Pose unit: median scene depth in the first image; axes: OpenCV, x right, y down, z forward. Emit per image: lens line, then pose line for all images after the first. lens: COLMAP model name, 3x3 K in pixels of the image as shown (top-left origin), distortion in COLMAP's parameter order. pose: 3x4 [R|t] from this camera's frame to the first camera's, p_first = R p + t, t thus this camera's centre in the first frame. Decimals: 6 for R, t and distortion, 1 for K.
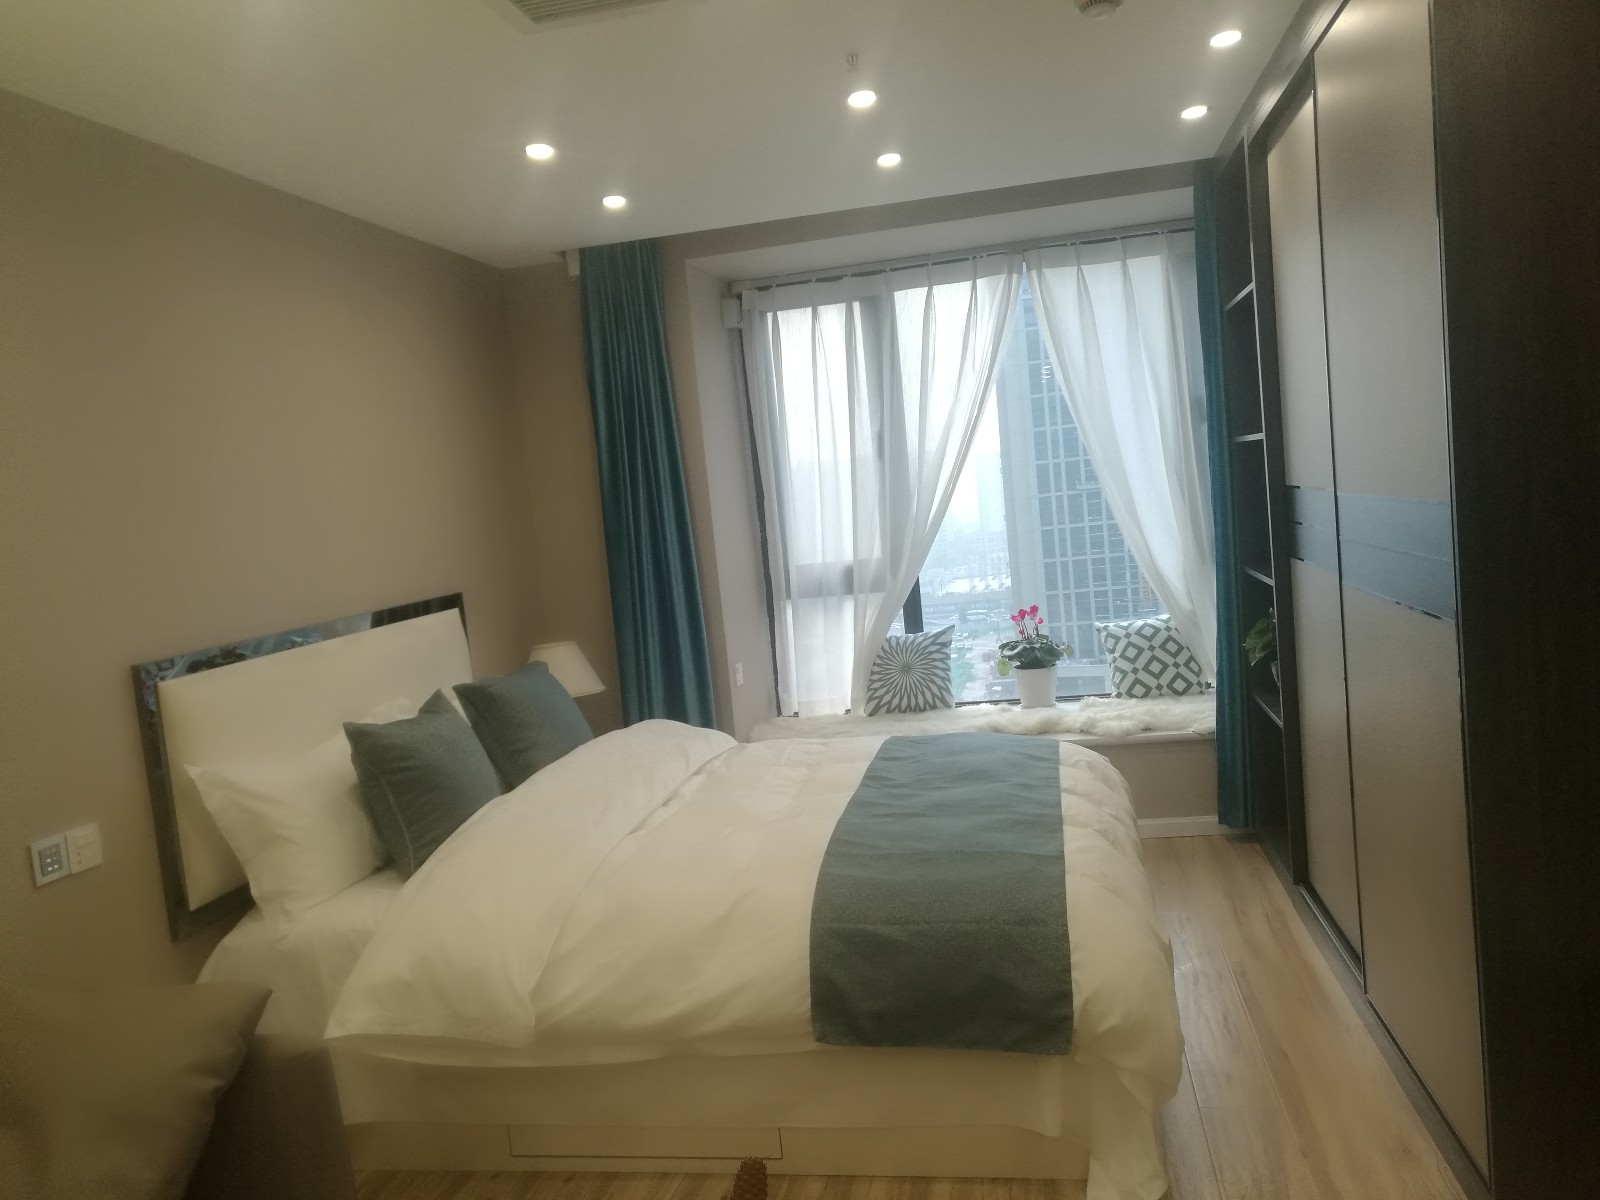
lens RADIAL K [[1255.3, 0, 784.9], [0, 1255.3, 602.0], [0, 0, 1]] dist [0.065355, -0.041934]
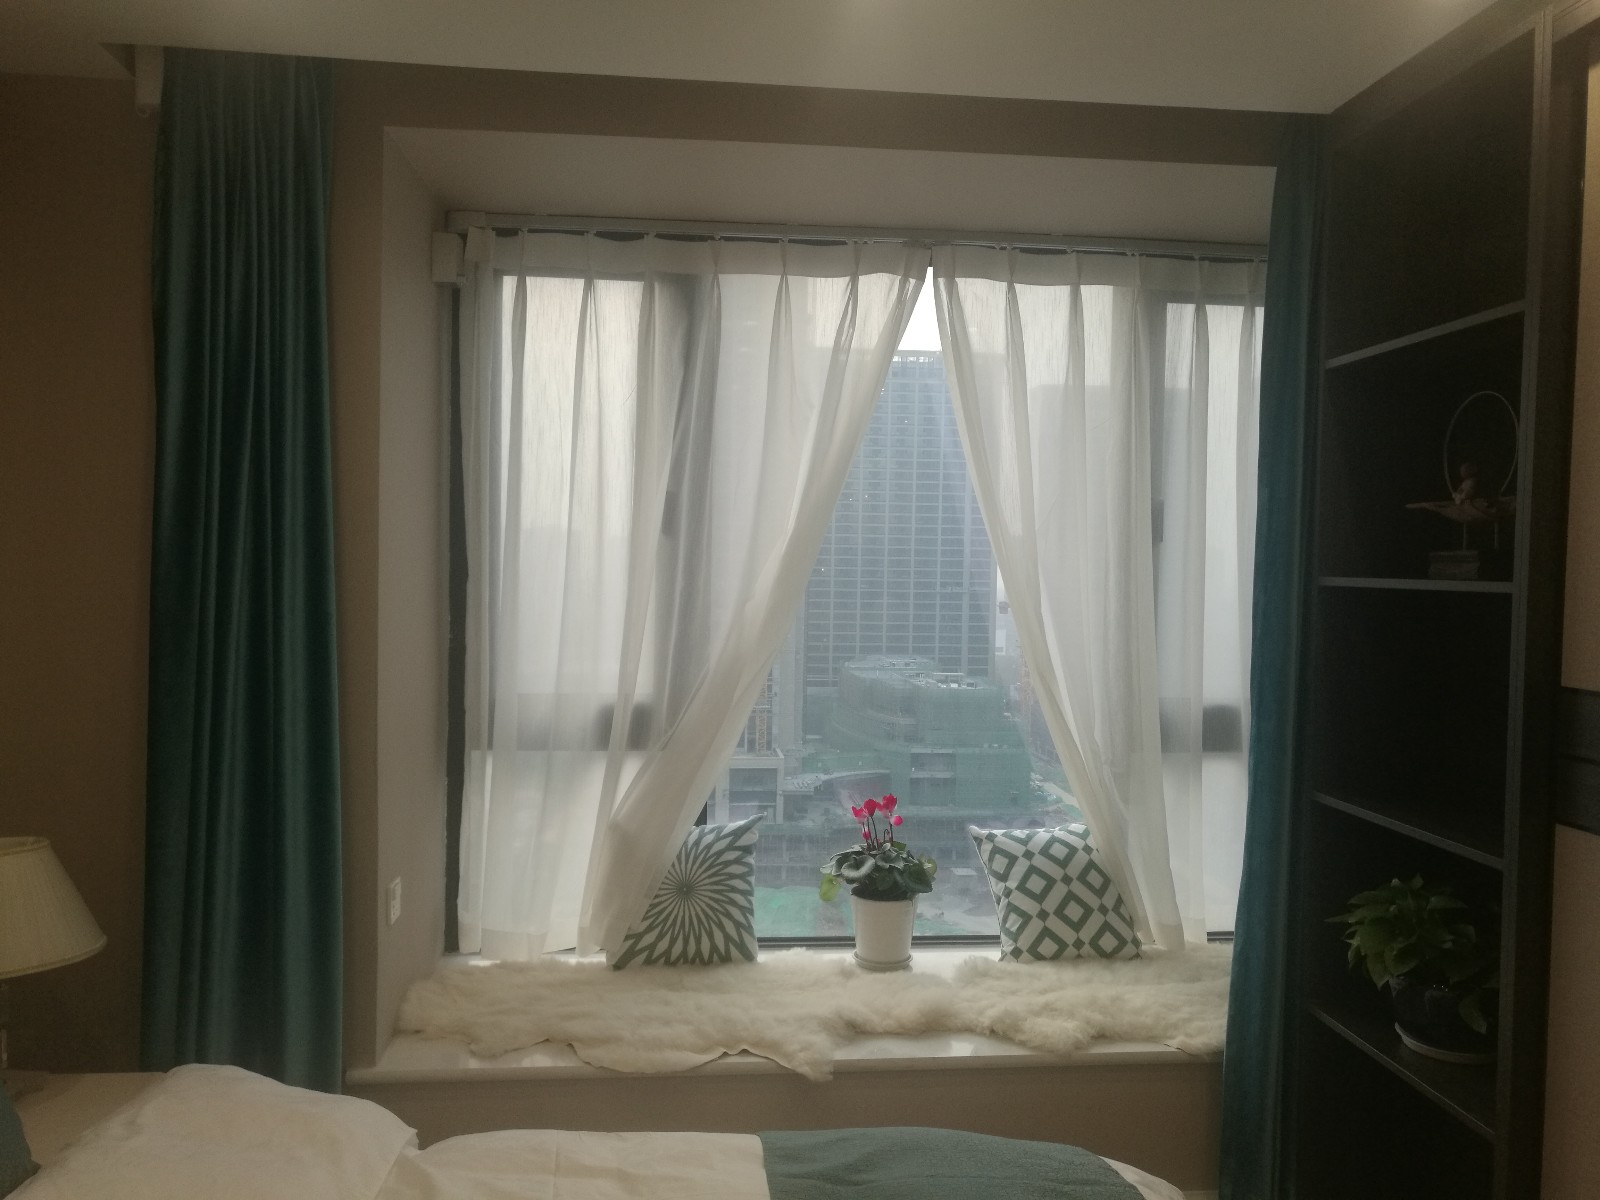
lens RADIAL K [[1255.3, 0, 788.3], [0, 1255.3, 588.0], [0, 0, 1]] dist [0.065355, -0.041934]
pose [[0.948980, 0.108558, 0.296062, -0.052015], [-0.086015, 0.992384, -0.088176, -0.042382], [-0.303380, 0.058211, 0.951090, 0.424432]]
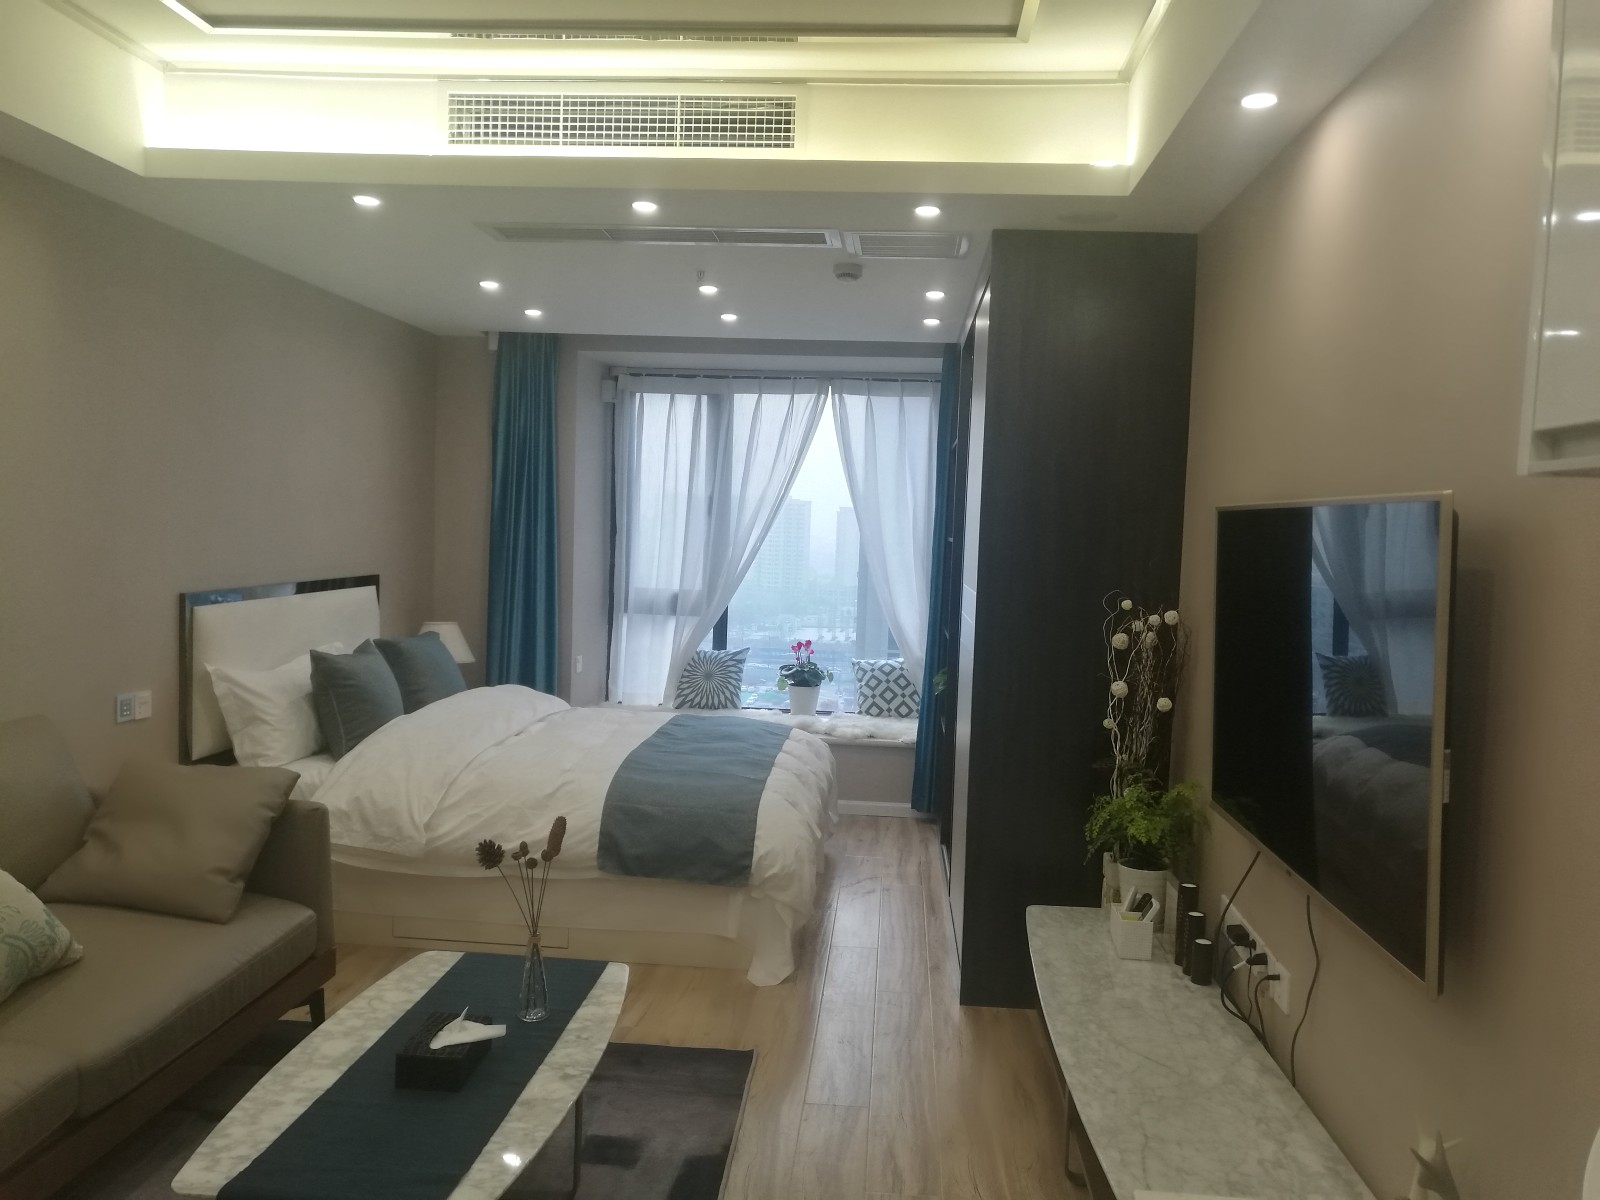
lens RADIAL K [[1255.3, 0, 795.1], [0, 1255.3, 597.4], [0, 0, 1]] dist [0.065355, -0.041934]
pose [[0.984334, 0.125855, 0.123478, 0.014370], [-0.121669, 0.991728, -0.040904, 0.014805], [-0.127605, 0.025240, 0.991504, -0.332257]]
